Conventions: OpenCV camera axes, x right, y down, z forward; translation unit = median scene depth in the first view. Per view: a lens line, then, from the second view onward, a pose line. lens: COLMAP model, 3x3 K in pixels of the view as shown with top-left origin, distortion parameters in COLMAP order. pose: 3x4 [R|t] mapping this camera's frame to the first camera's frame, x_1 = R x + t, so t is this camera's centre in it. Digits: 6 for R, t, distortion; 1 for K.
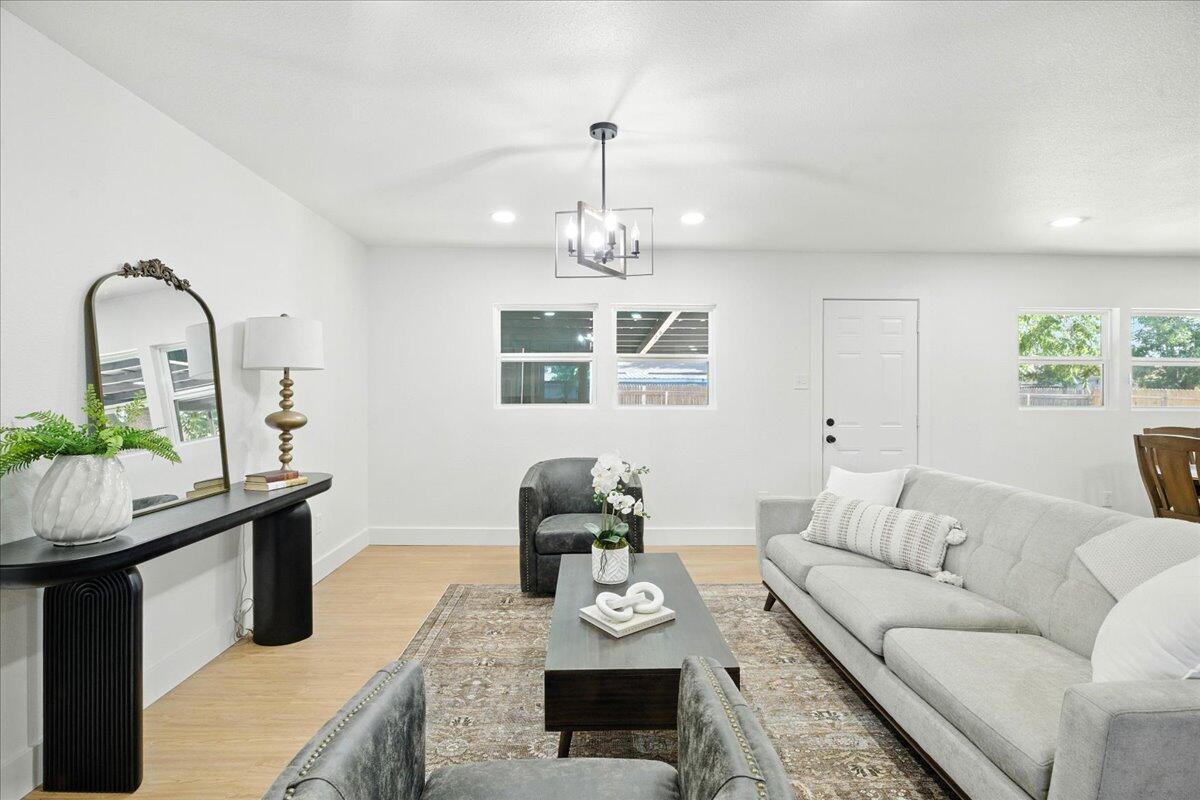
lens RADIAL K [[565.6, 0, 596.1], [0, 565.6, 387.8], [0, 0, 1]] dist [-0.018143, 0.000179]
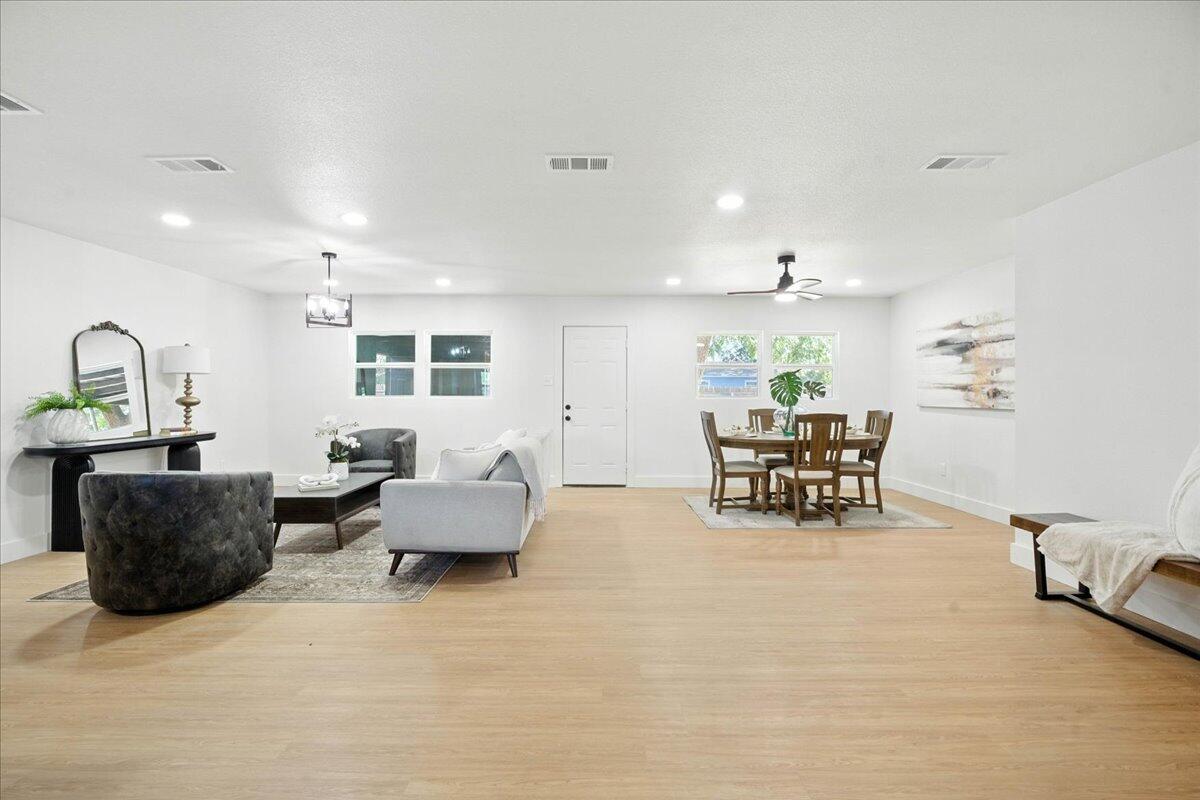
lens RADIAL K [[553.0, 0, 598.2], [0, 553.0, 388.8], [0, 0, 1]] dist [-0.004630, -0.000922]
pose [[0.999741, -0.002276, -0.022644, 0.839182], [0.002198, 0.999992, -0.003488, 0.026095], [0.022652, 0.003437, 0.999738, -0.783884]]
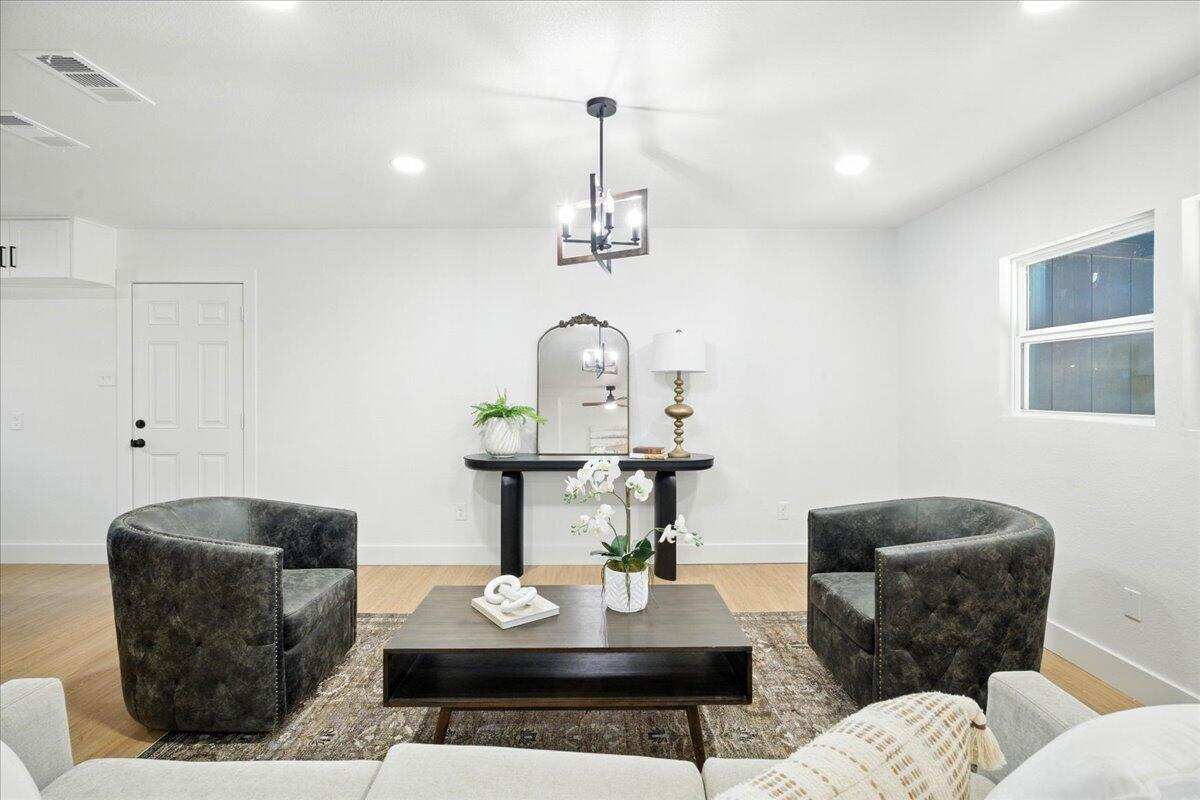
lens RADIAL K [[565.6, 0, 596.1], [0, 565.6, 387.8], [0, 0, 1]] dist [-0.018143, 0.000179]
pose [[-0.016669, -0.000622, -0.999861, 0.763745], [0.004404, 0.999990, -0.000695, 0.003348], [0.999851, -0.004415, -0.016666, 0.827743]]
